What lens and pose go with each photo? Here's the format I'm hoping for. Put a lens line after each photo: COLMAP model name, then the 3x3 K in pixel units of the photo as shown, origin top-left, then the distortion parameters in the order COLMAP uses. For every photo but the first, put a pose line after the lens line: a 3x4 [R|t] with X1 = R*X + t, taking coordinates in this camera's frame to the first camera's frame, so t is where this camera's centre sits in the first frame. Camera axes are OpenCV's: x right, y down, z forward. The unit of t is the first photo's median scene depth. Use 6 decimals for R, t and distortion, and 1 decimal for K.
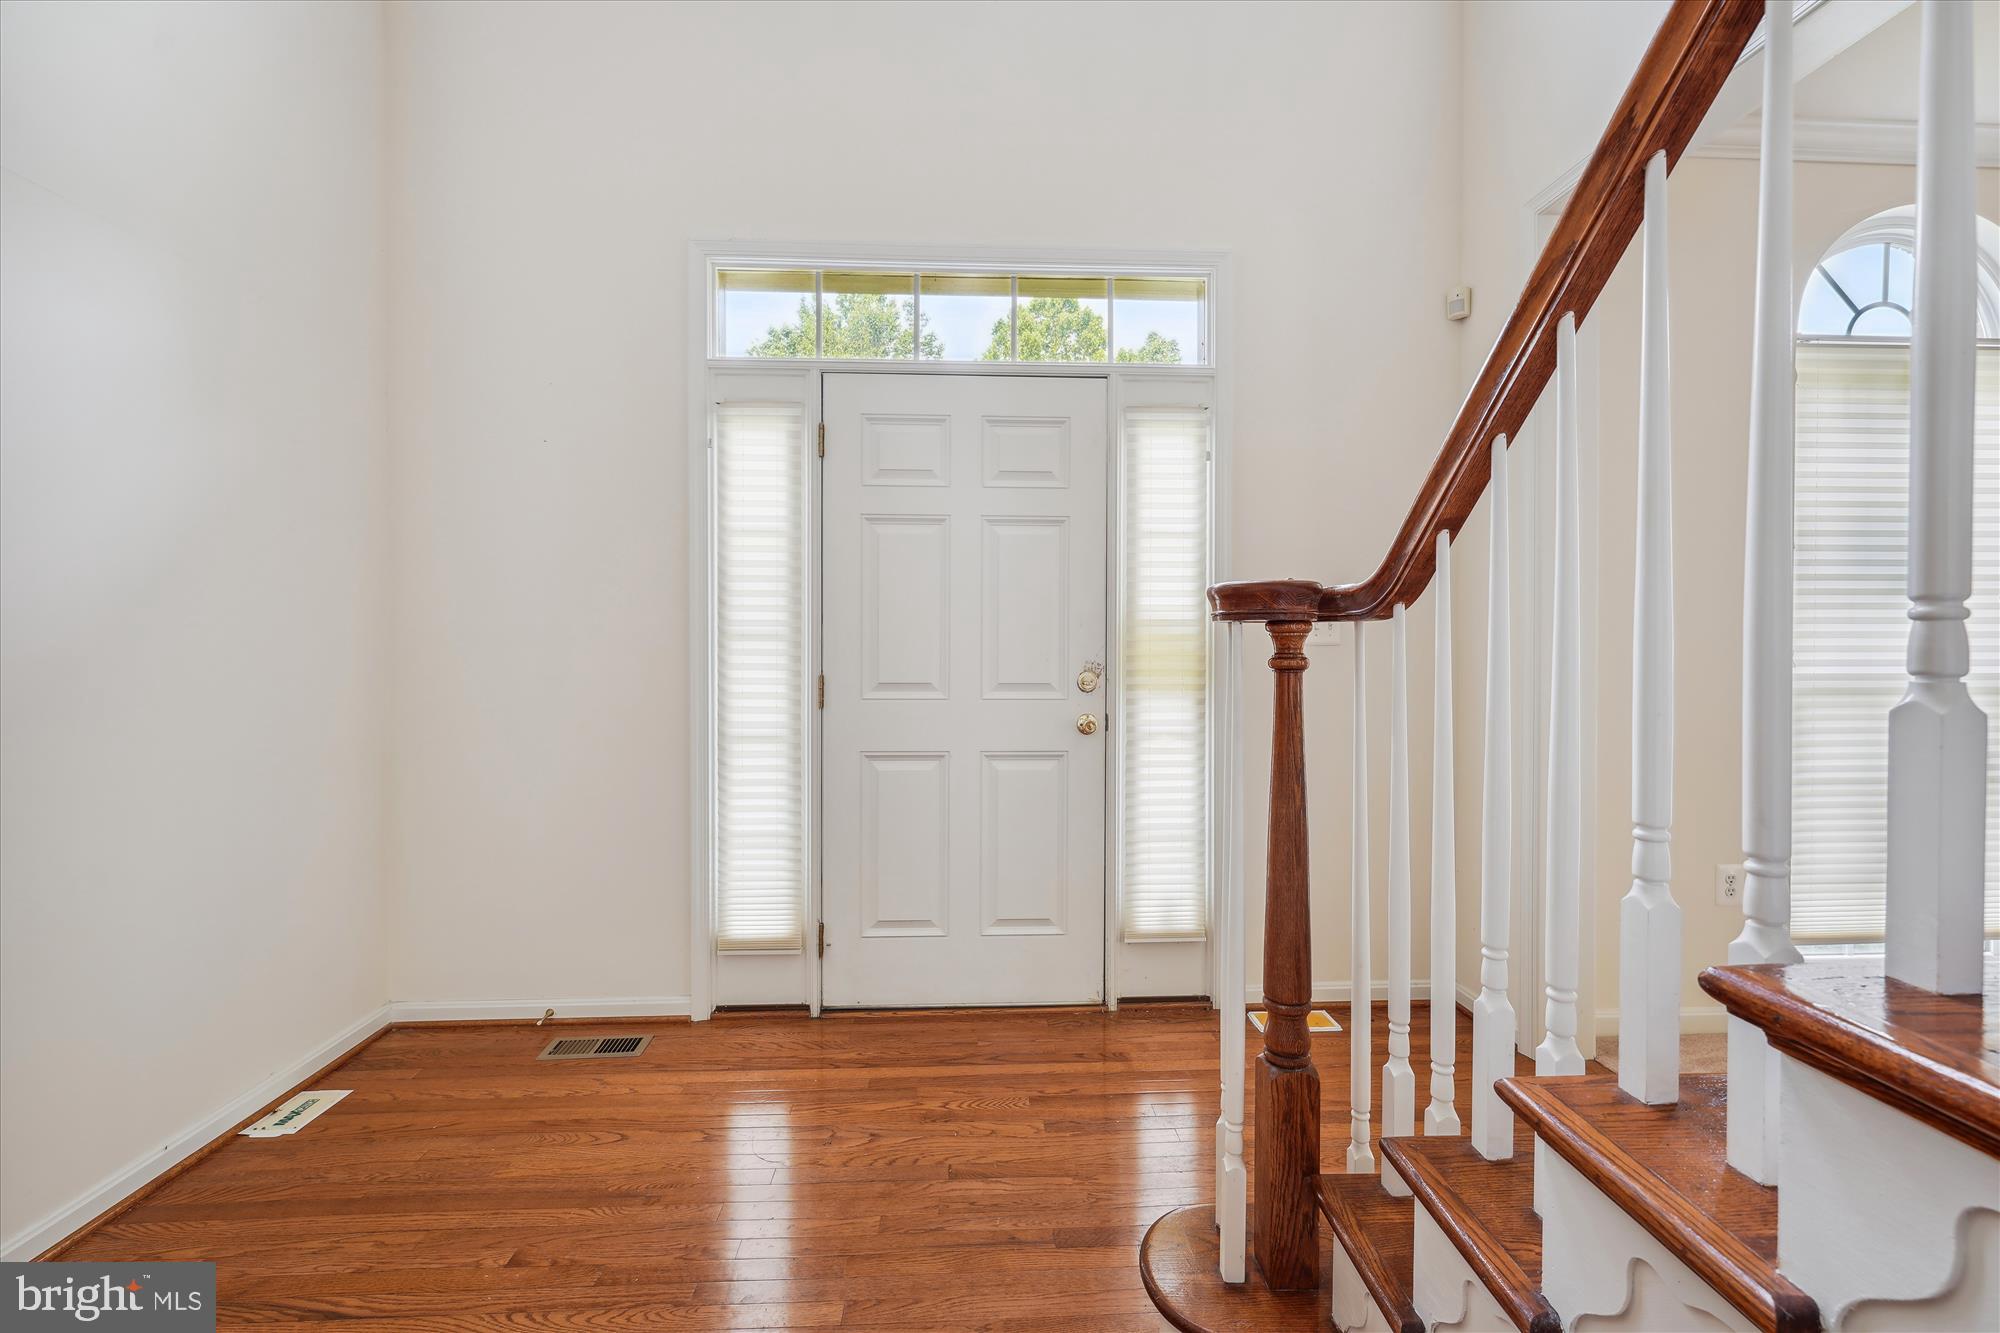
lens RADIAL K [[842.6, 0, 1000.0], [0, 842.6, 666.5], [0, 0, 1]] dist [0.002194, -0.000010]
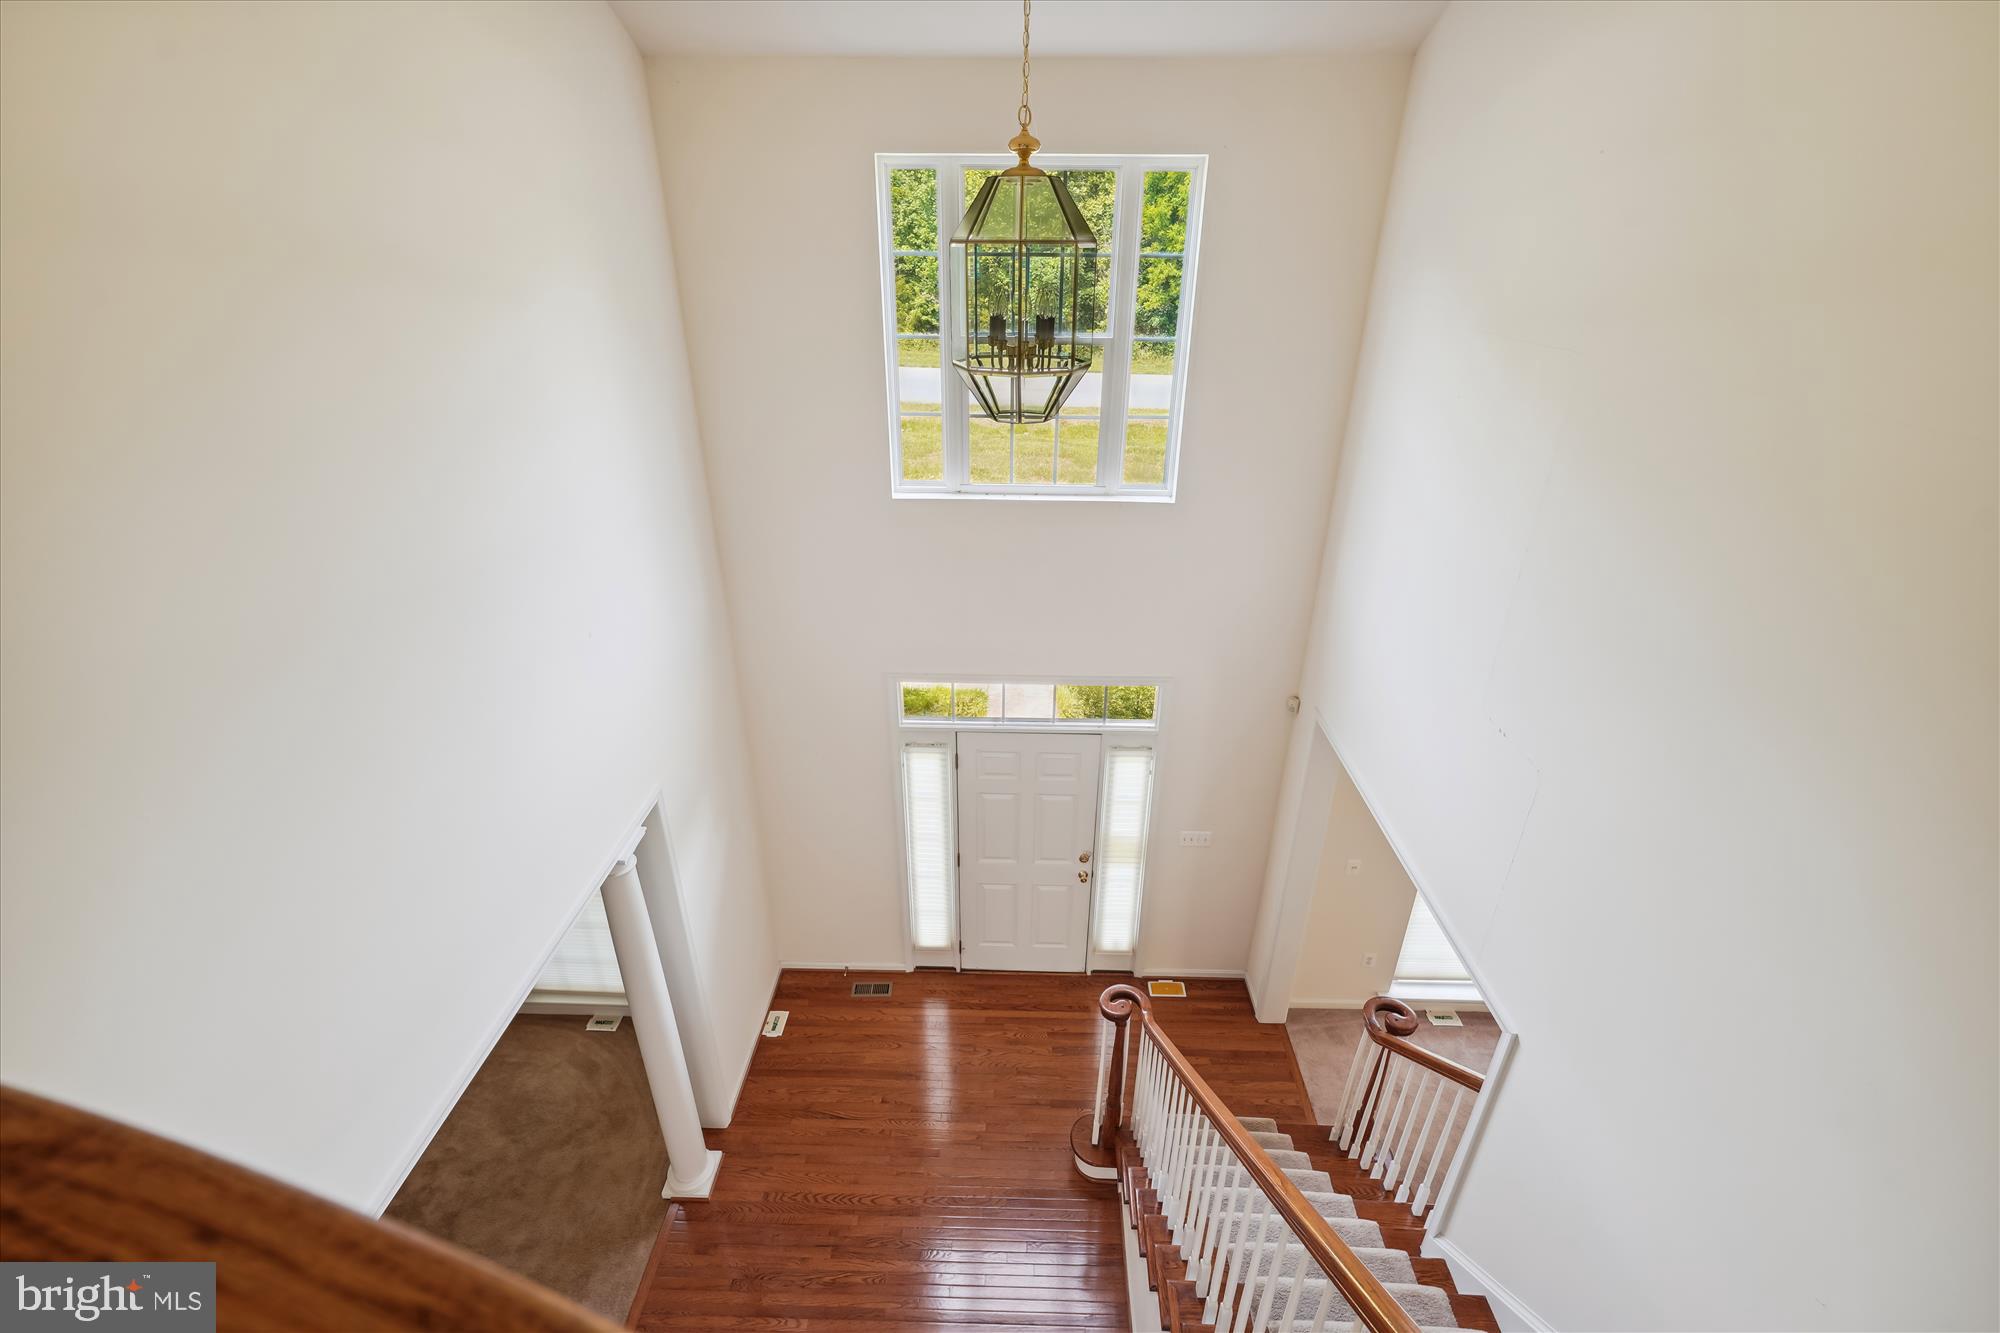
lens RADIAL K [[842.6, 0, 1000.0], [0, 842.6, 666.5], [0, 0, 1]] dist [0.002194, -0.000010]
pose [[0.997199, 0.035885, -0.065623, 0.016372], [-0.004188, 0.902799, 0.430043, -1.399287], [0.074677, -0.428563, 0.900420, -0.744545]]
